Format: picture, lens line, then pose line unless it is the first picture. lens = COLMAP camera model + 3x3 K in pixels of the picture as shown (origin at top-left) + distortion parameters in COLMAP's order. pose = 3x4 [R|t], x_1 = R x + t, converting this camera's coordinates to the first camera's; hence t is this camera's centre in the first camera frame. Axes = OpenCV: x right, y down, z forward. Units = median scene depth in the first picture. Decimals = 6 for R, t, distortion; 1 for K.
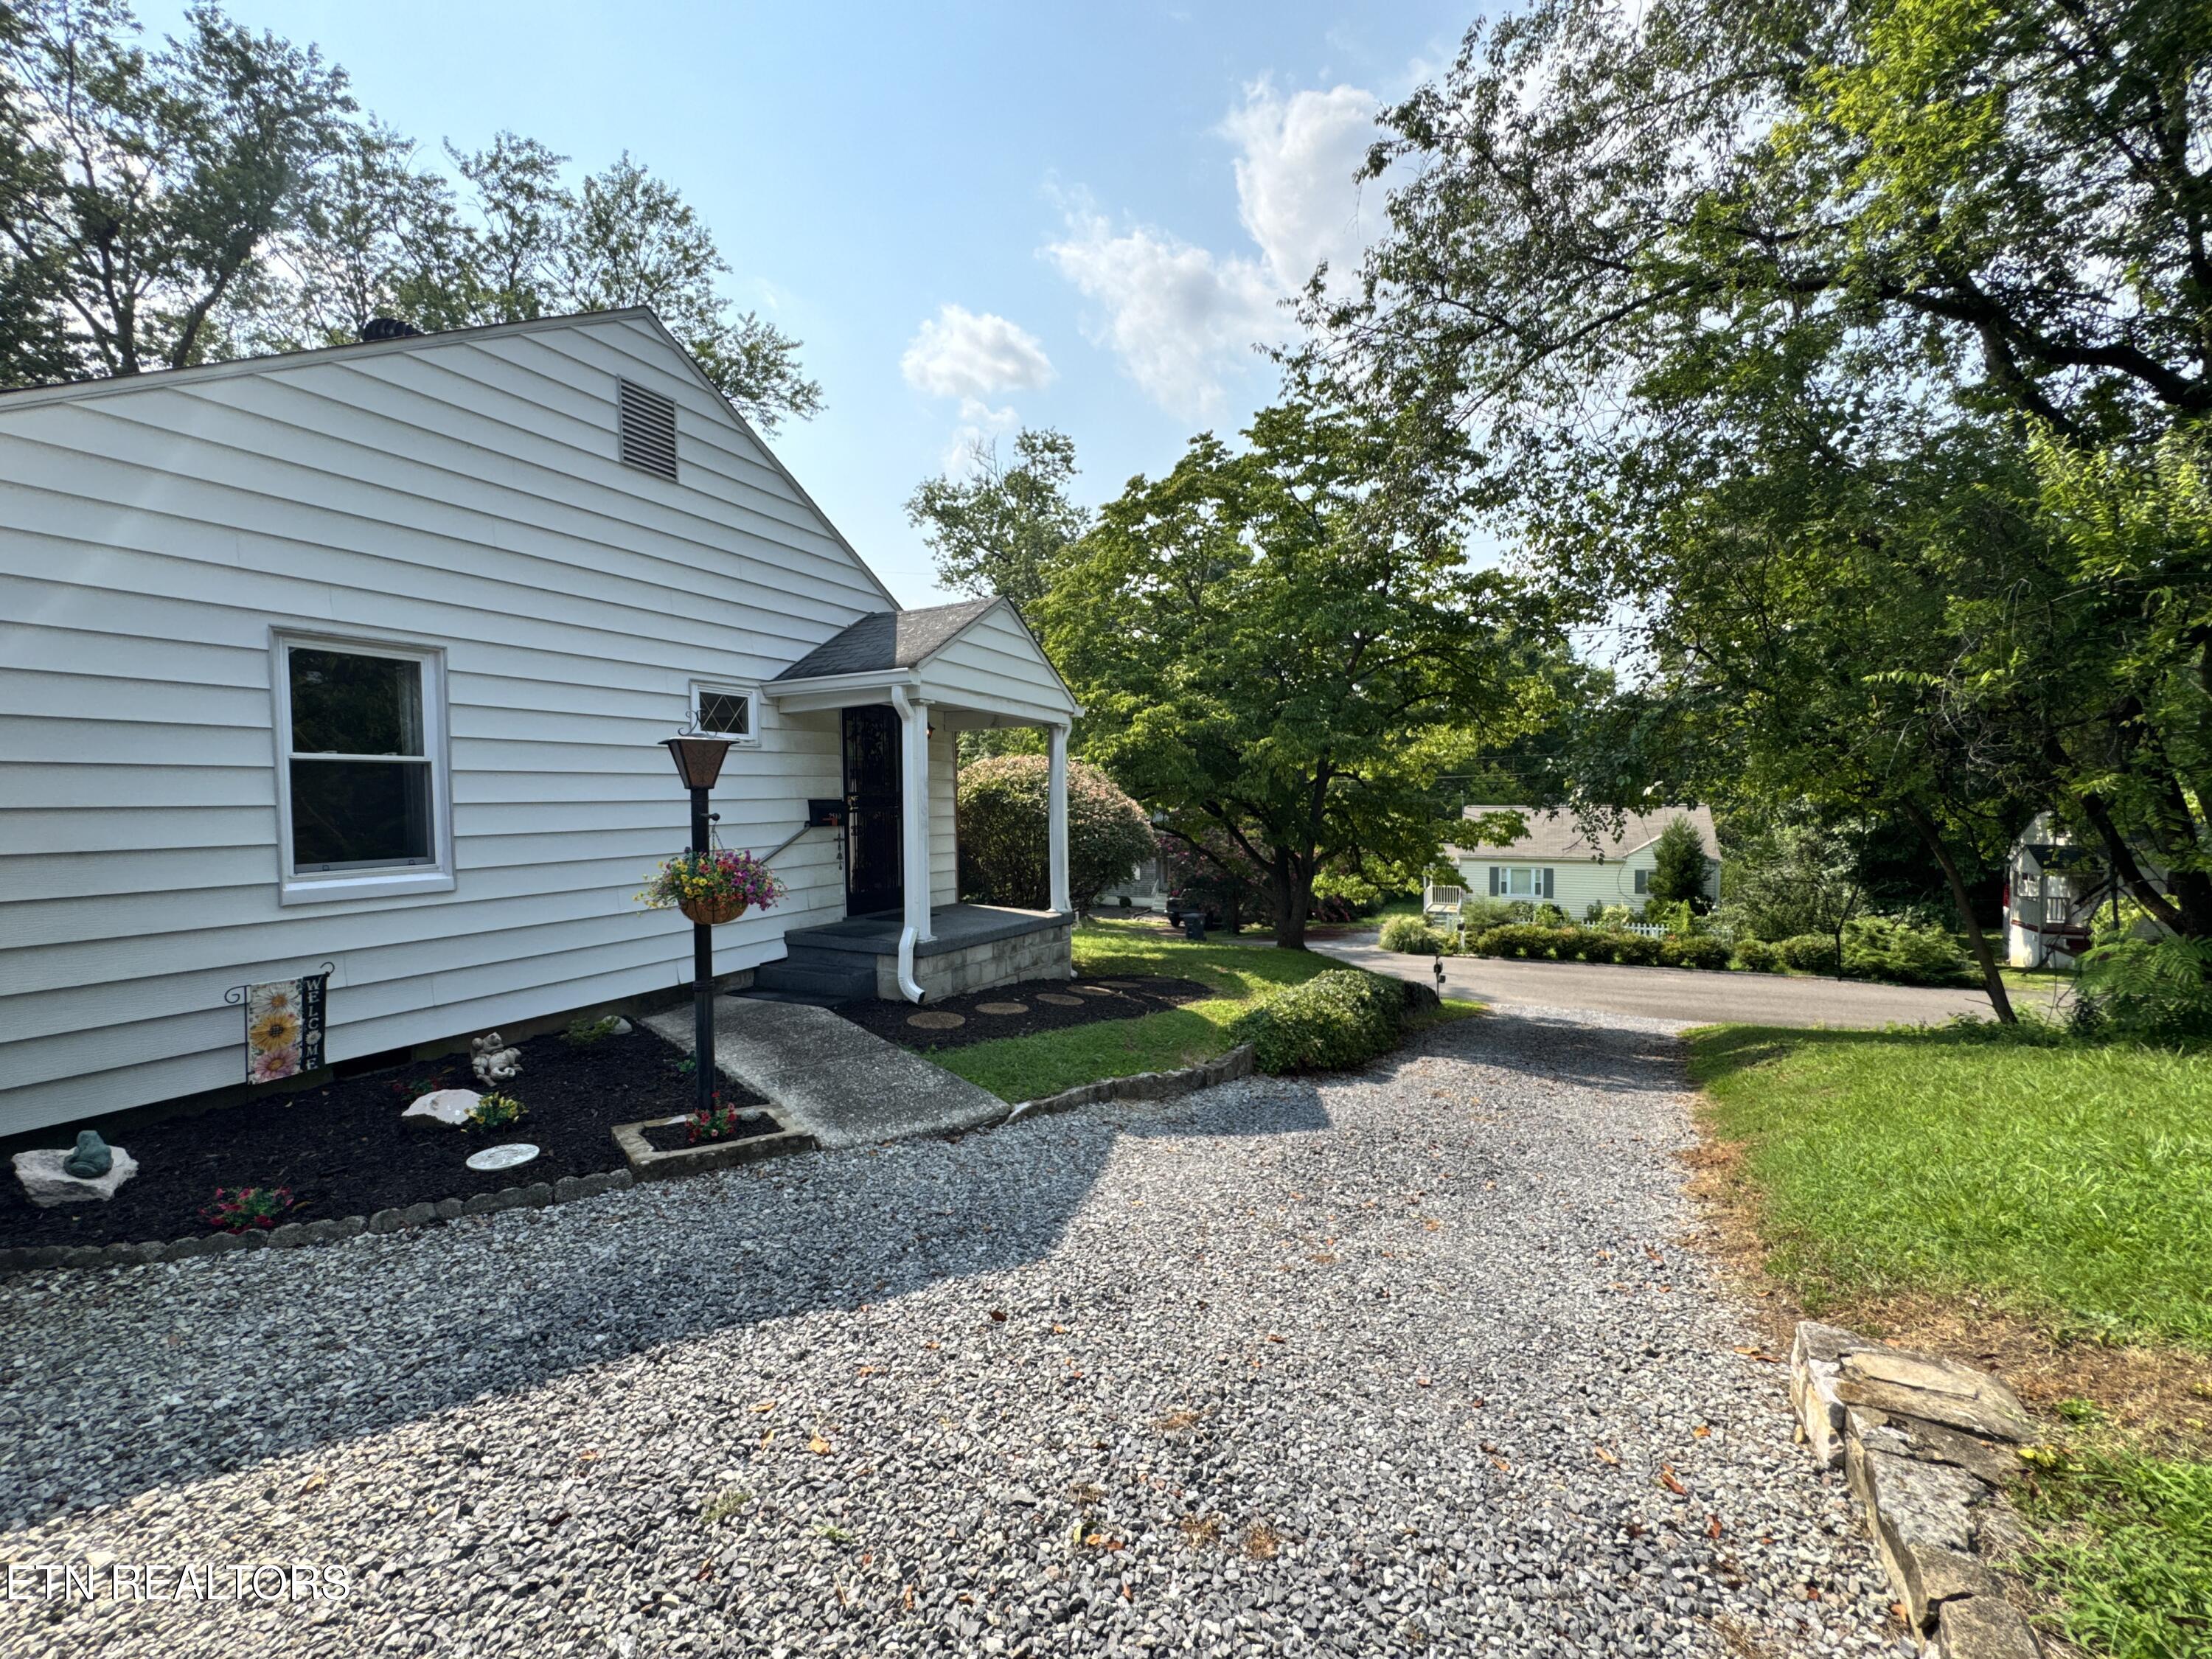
lens RADIAL K [[884.3, 0, 1103.0], [0, 884.3, 836.8], [0, 0, 1]] dist [-0.005473, 0.001099]
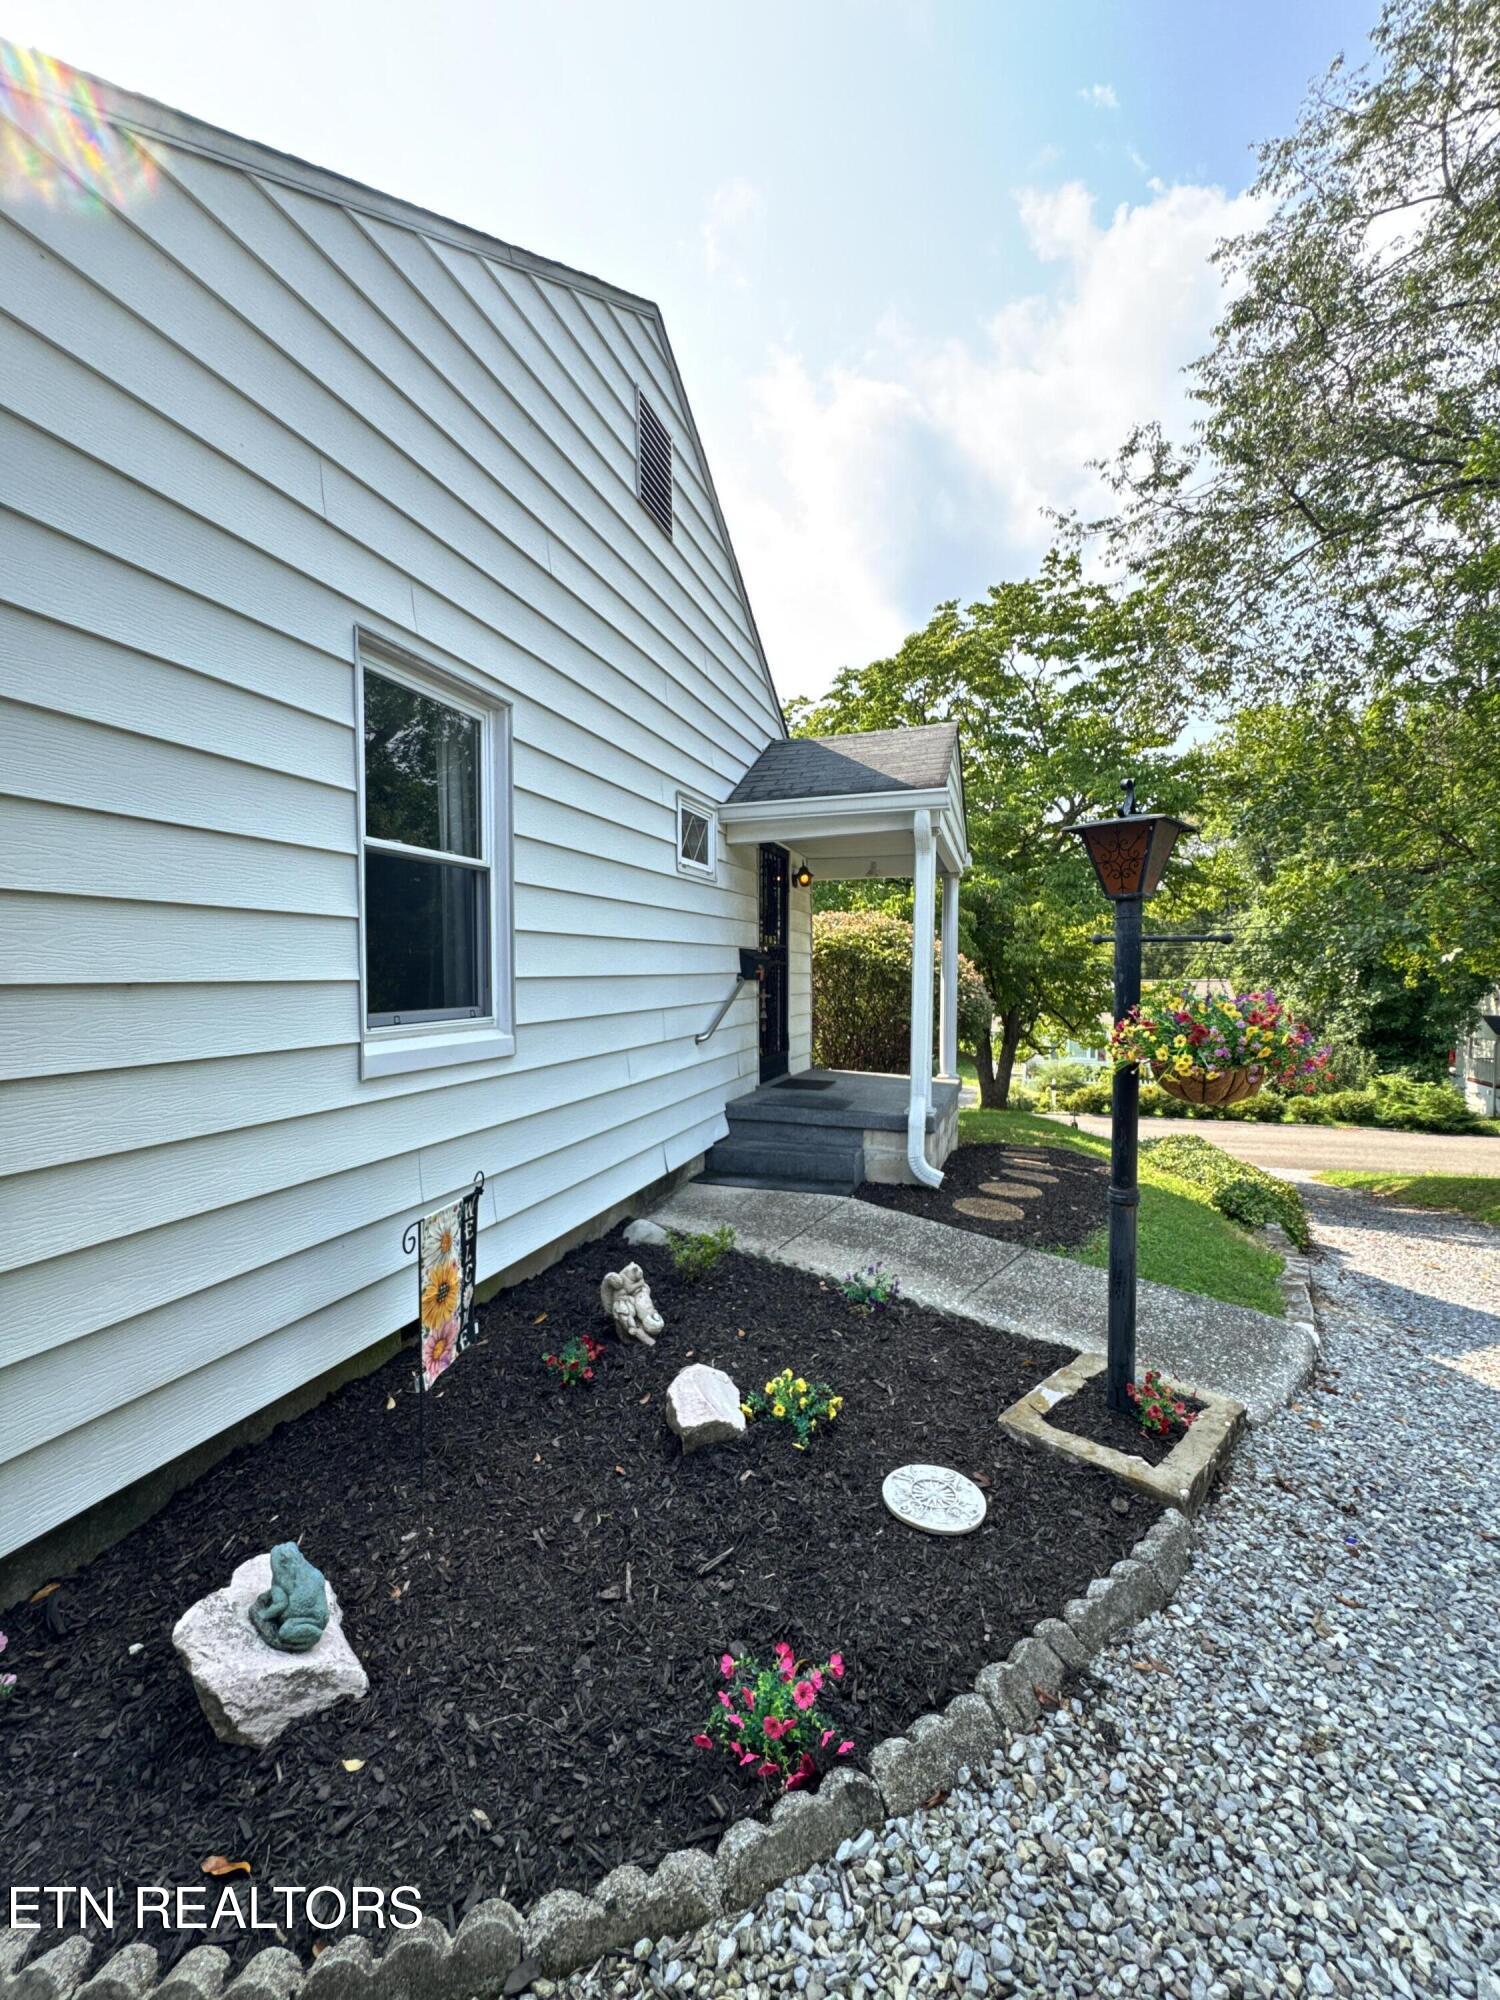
lens RADIAL K [[799.5, 0, 747.2], [0, 799.5, 1003.8], [0, 0, 1]] dist [-0.005473, 0.001099]
pose [[0.989587, 0.006677, 0.143780, -0.643627], [-0.006146, 0.999973, -0.004142, 0.022101], [-0.143804, 0.003215, 0.989601, 0.348949]]
